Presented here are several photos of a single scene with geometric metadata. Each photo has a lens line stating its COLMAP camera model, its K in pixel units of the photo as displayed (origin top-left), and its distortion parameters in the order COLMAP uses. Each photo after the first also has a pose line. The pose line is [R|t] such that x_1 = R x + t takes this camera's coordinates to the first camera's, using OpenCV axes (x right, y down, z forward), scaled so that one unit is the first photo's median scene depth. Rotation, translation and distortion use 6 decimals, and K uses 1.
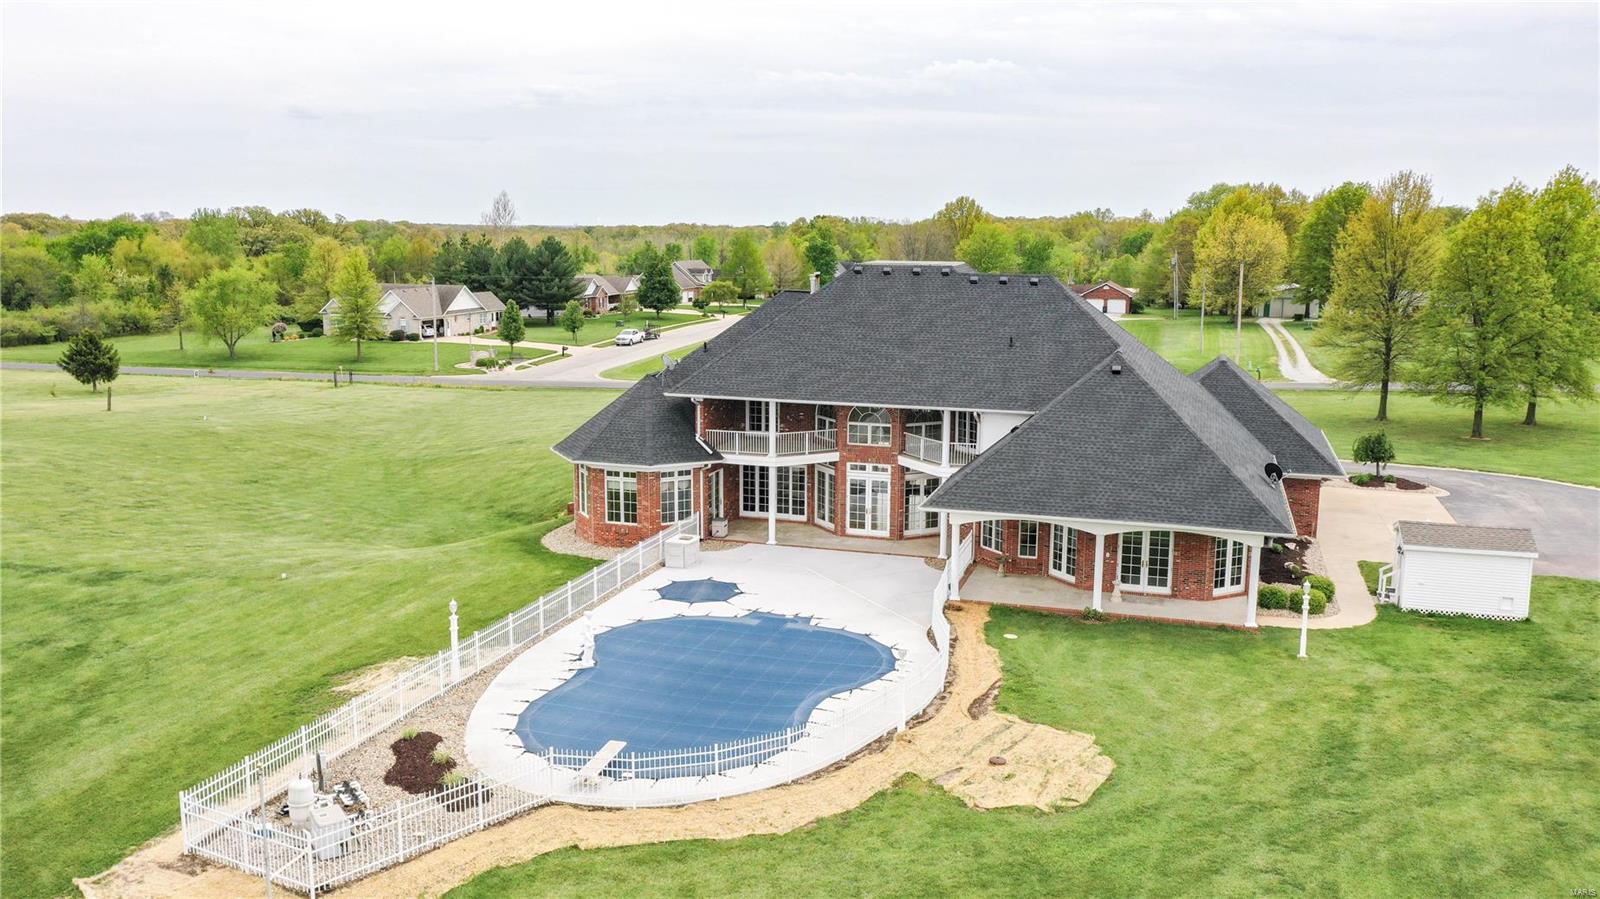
lens RADIAL K [[1312.9, 0, 850.5], [0, 1312.9, 496.0], [0, 0, 1]] dist [0.006430, -0.002208]
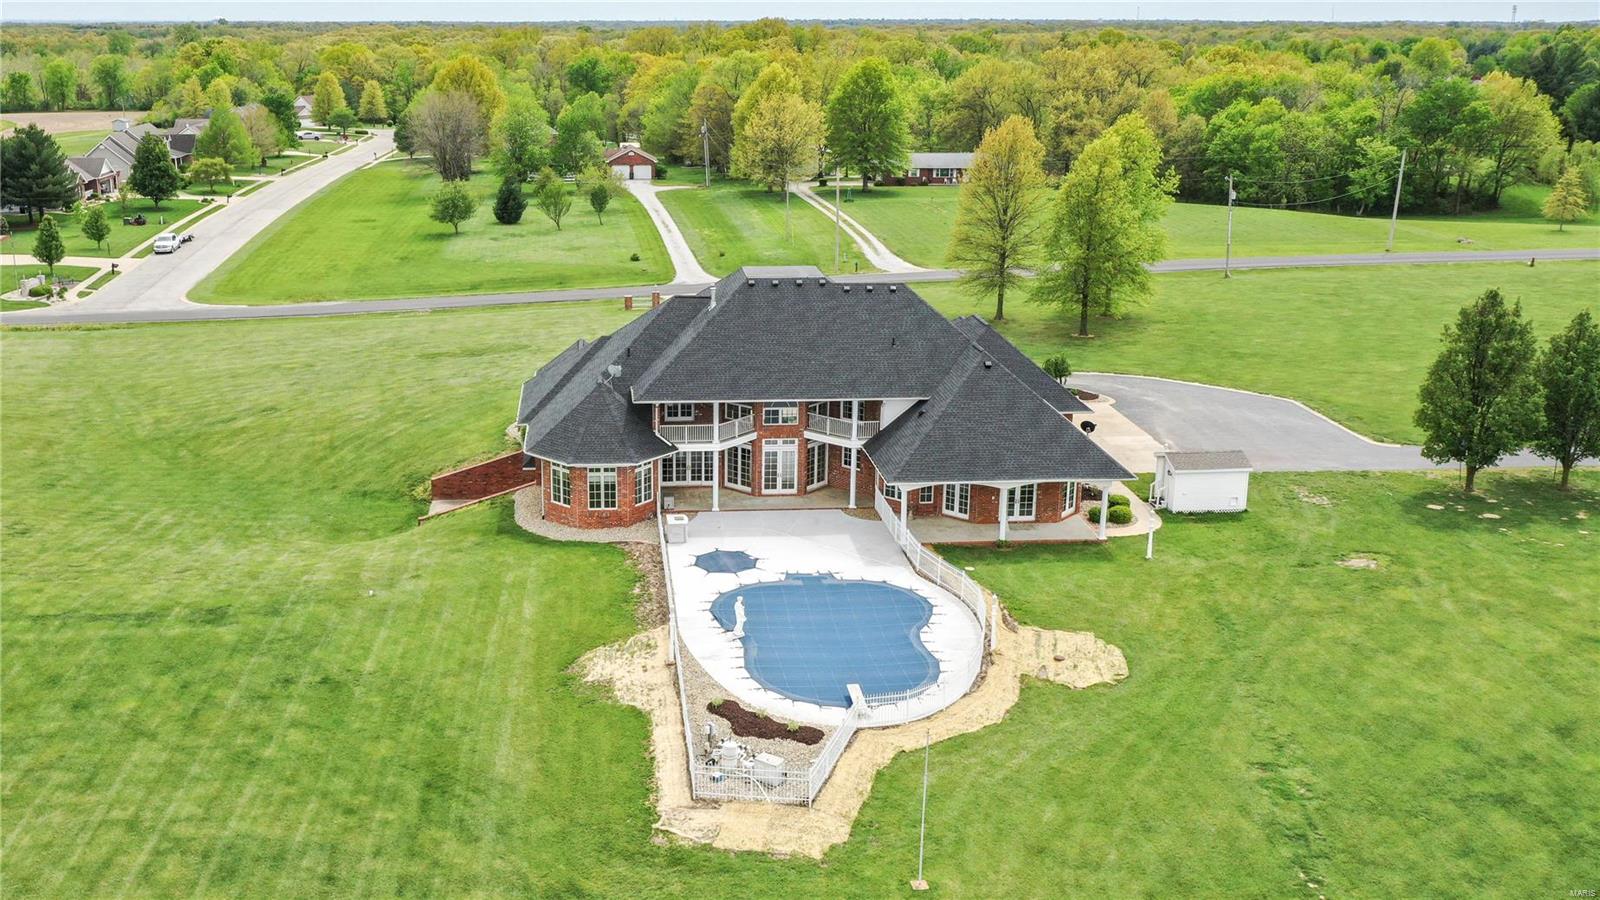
lens RADIAL K [[1439.8, 0, 795.2], [0, 1439.8, 455.9], [0, 0, 1]] dist [0.010000, 0.007507]
pose [[0.927157, -0.105207, 0.359598, -0.492482], [0.073751, 0.992236, 0.100142, -0.151779], [-0.367342, -0.066327, 0.927718, -0.313721]]
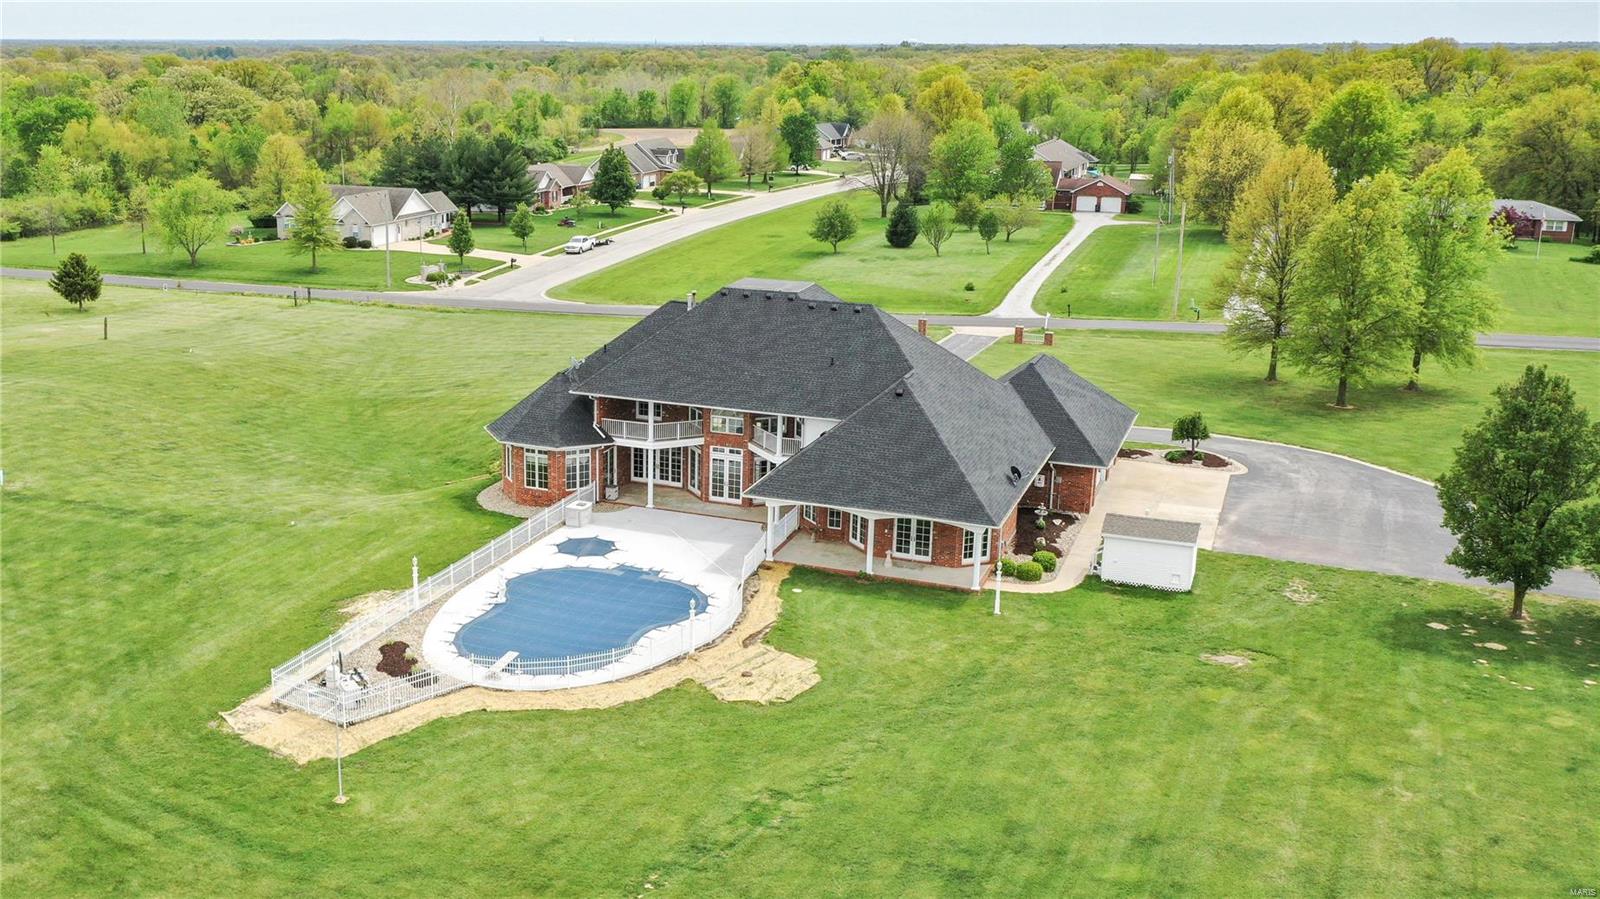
lens RADIAL K [[1533.6, 0, 705.6], [0, 1533.6, 543.4], [0, 0, 1]] dist [0.002313, 0.007039]
pose [[0.994969, 0.036152, -0.093435, 0.142020], [-0.025701, 0.993518, 0.110728, -0.100275], [0.096833, -0.107769, 0.989449, -0.517920]]
